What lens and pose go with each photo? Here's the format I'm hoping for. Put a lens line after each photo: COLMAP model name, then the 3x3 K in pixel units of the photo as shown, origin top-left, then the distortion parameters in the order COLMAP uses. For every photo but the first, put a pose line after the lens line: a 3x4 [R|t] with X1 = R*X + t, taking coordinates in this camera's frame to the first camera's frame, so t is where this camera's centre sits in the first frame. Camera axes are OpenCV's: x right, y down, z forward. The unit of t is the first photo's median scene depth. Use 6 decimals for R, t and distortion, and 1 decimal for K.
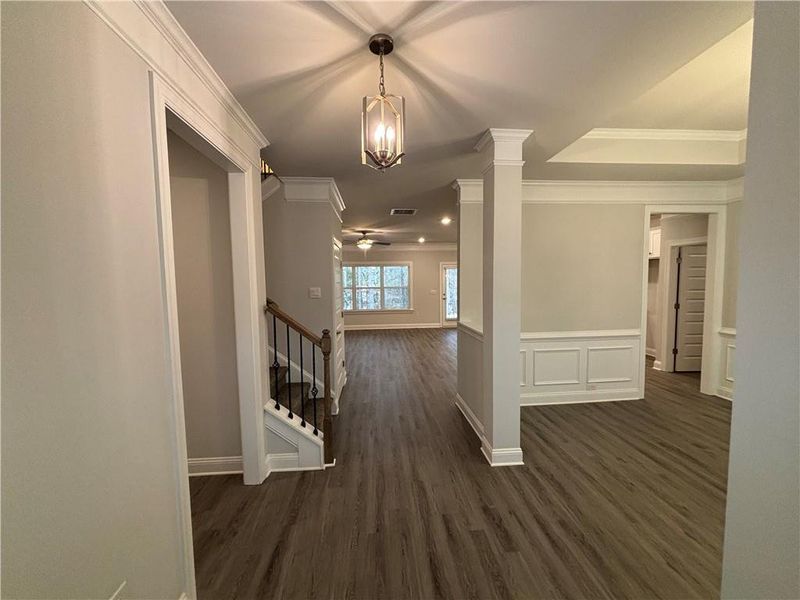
lens RADIAL K [[322.1, 0, 400.0], [0, 322.1, 300.0], [0, 0, 1]] dist [0.003182, 0.000671]
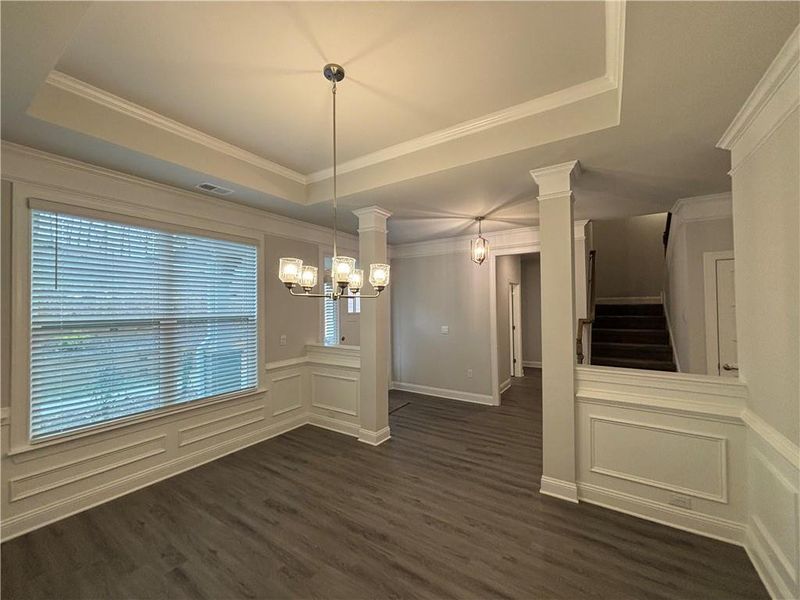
lens RADIAL K [[322.1, 0, 400.0], [0, 322.1, 300.0], [0, 0, 1]] dist [0.003182, 0.000671]
pose [[-0.615939, 0.004681, -0.787780, 1.796560], [-0.027961, 0.999222, 0.027799, -0.126235], [0.787298, 0.039149, -0.615329, 1.568956]]
